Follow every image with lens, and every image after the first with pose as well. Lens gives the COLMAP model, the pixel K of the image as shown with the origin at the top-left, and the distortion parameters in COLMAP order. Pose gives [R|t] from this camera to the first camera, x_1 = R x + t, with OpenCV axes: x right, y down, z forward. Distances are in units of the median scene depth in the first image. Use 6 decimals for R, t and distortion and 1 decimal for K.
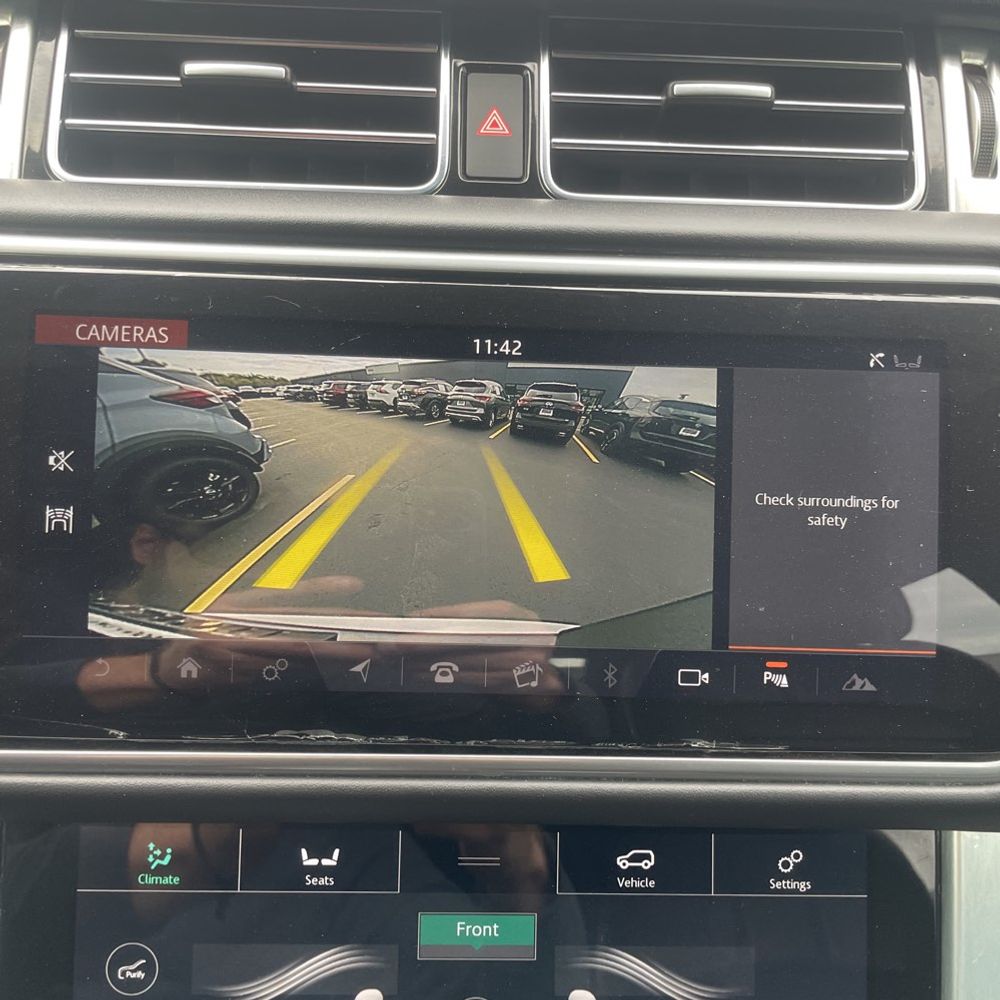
lens RADIAL K [[1016.1, 0, 497.4], [0, 1016.1, 507.1], [0, 0, 1]] dist [0.002592, 0.000000]
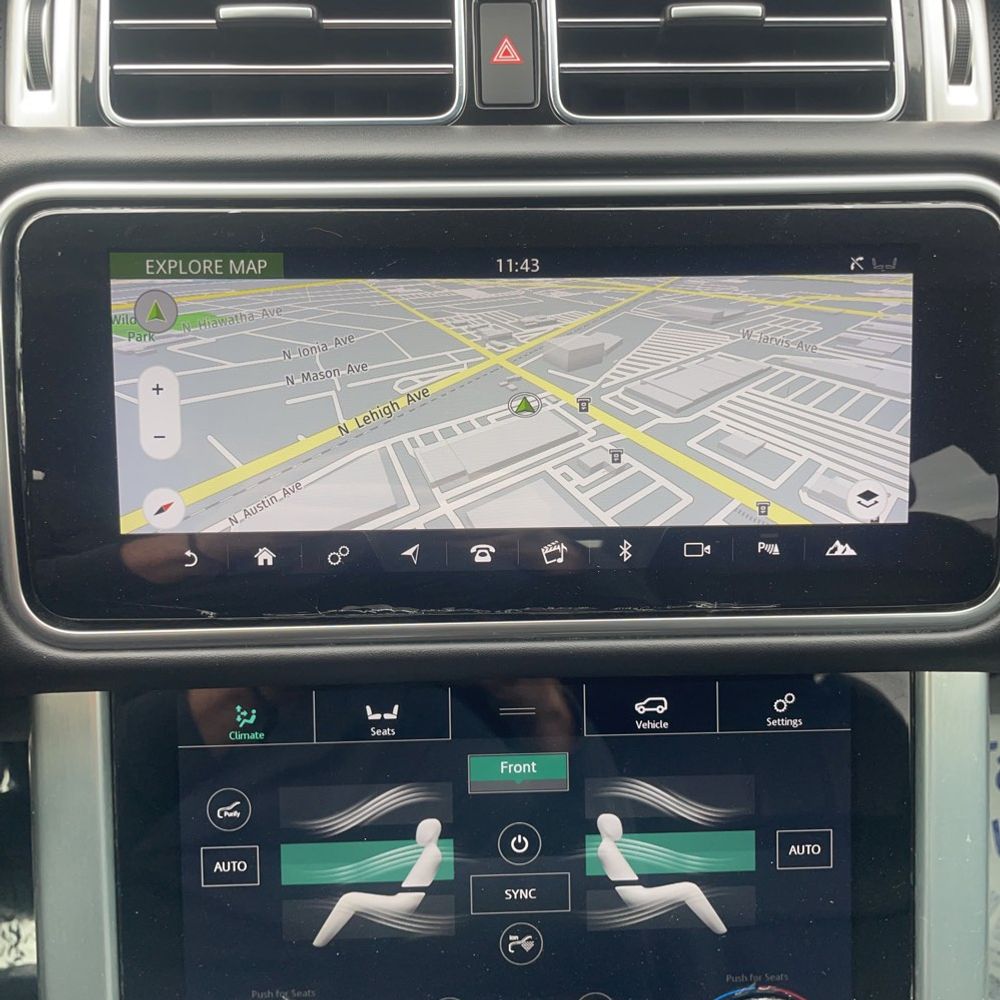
lens RADIAL K [[1016.1, 0, 503.8], [0, 1016.1, 506.1], [0, 0, 1]] dist [0.002592, 0.000000]
pose [[0.999251, -0.036965, -0.011410, -0.011893], [0.038003, 0.993120, 0.110762, -0.017166], [0.007238, -0.111112, 0.993781, -0.138915]]
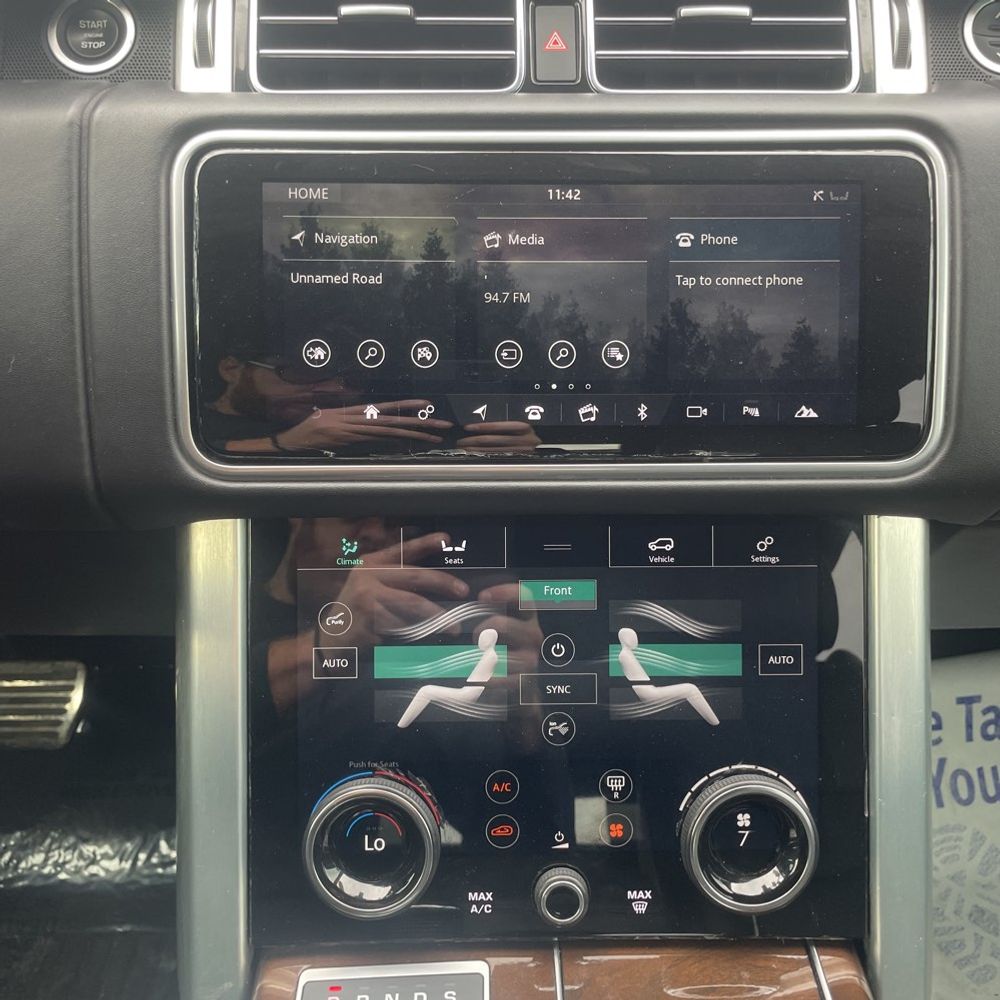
lens RADIAL K [[1016.1, 0, 504.5], [0, 1016.1, 537.8], [0, 0, 1]] dist [0.002592, 0.000000]
pose [[0.999284, -0.025762, -0.027721, -0.055766], [0.028049, 0.995942, 0.085516, 0.204634], [0.025405, -0.086232, 0.995951, -0.515459]]
